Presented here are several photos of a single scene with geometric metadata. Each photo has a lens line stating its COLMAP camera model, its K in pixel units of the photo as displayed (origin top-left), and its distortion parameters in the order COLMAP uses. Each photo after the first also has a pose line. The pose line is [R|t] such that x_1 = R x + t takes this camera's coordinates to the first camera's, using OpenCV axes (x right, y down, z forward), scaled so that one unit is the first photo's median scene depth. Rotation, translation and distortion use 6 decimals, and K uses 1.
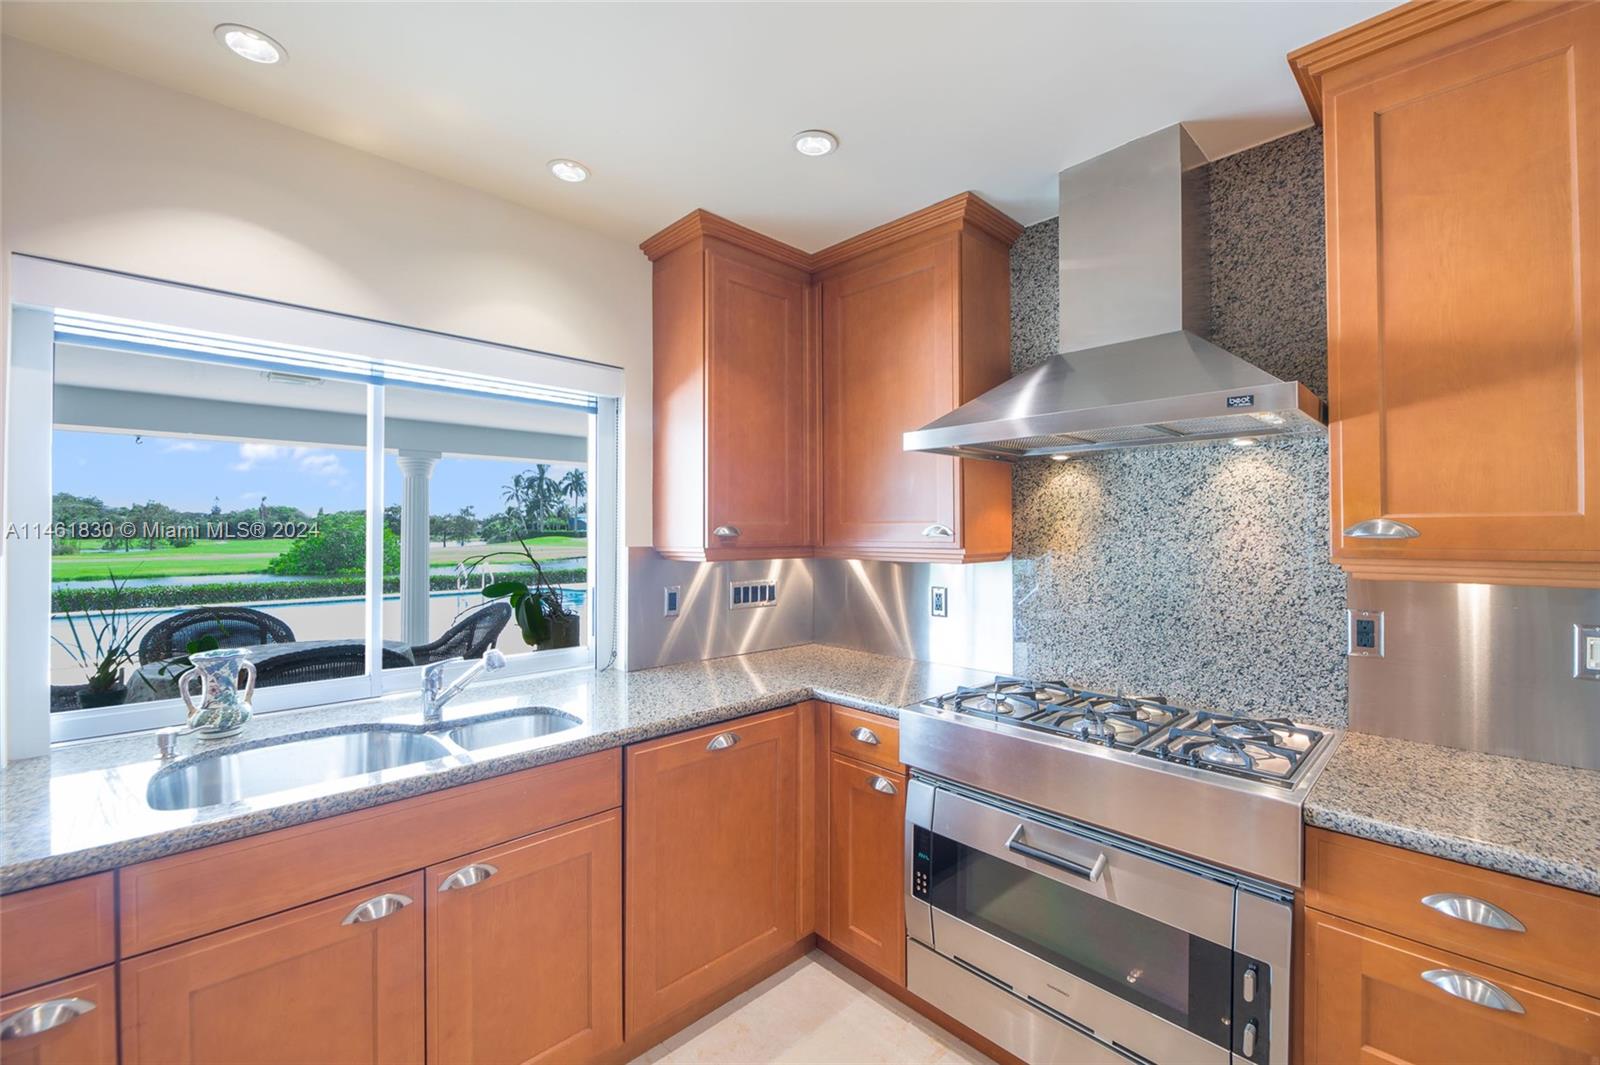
lens RADIAL K [[646.2, 0, 808.3], [0, 646.2, 527.5], [0, 0, 1]] dist [-0.002876, -0.000607]
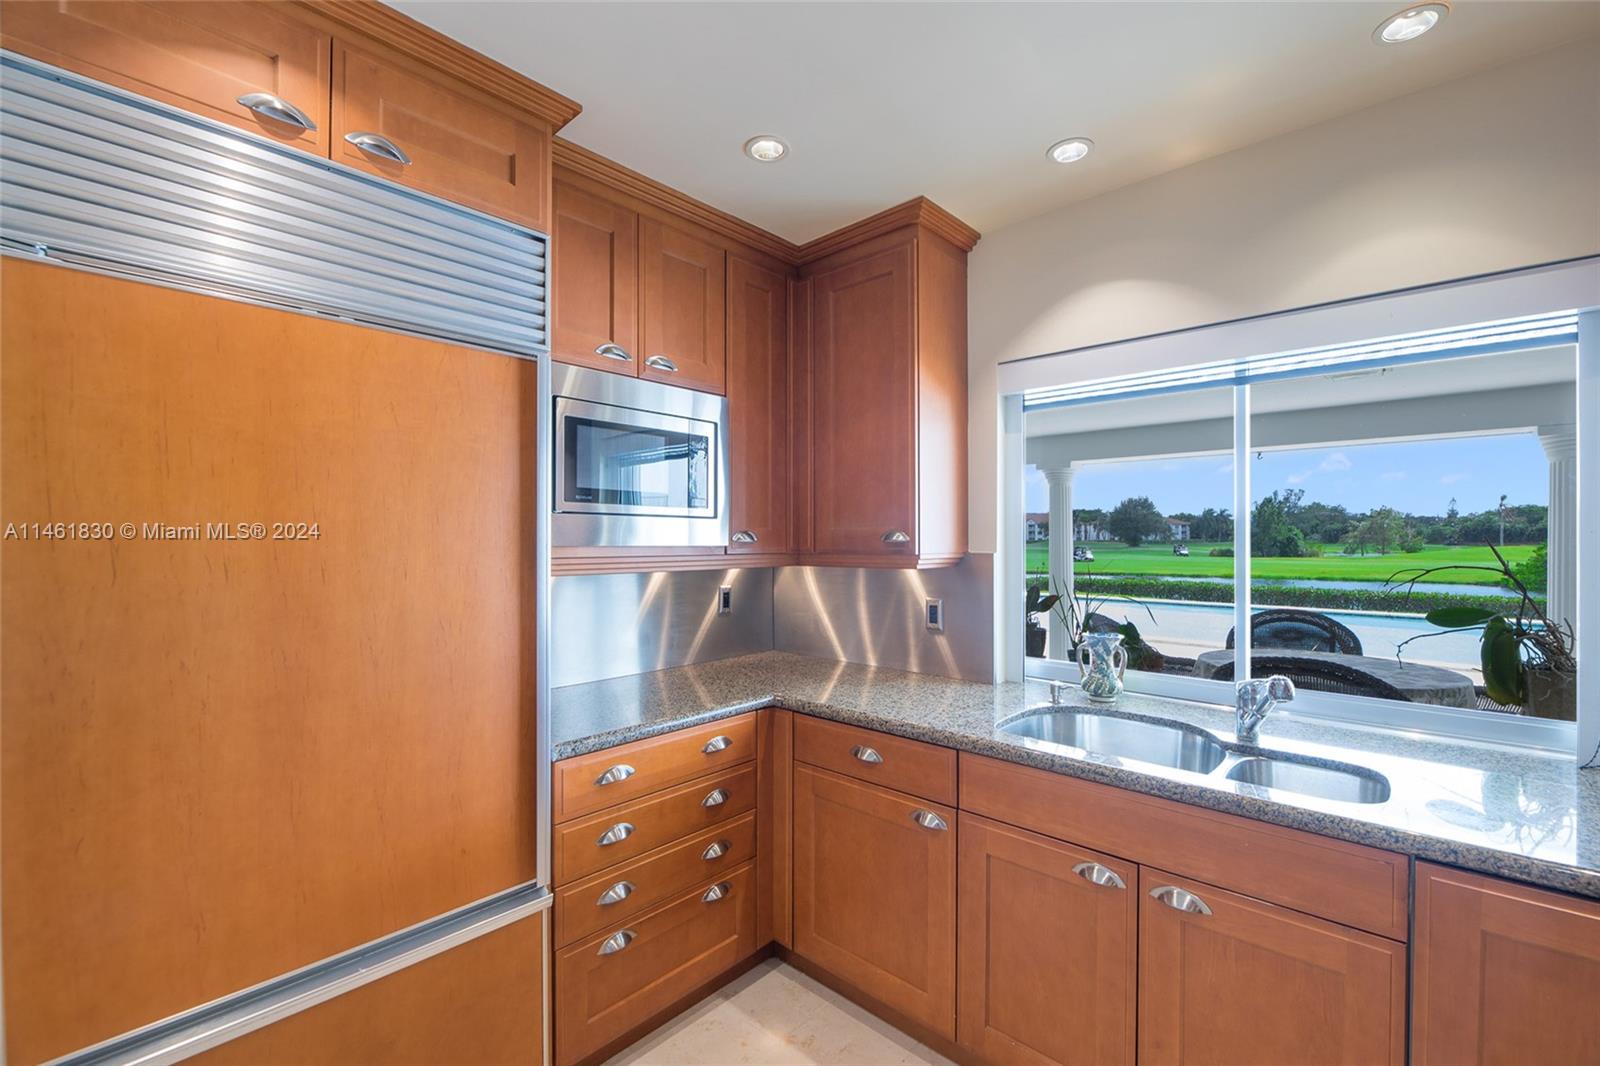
lens RADIAL K [[708.0, 0, 807.1], [0, 708.0, 539.2], [0, 0, 1]] dist [0.002926, 0.000165]
pose [[0.076270, 0.003291, -0.997082, 0.341218], [0.006875, 0.999969, 0.003826, 0.000652], [0.997063, -0.007147, 0.076245, 0.268913]]
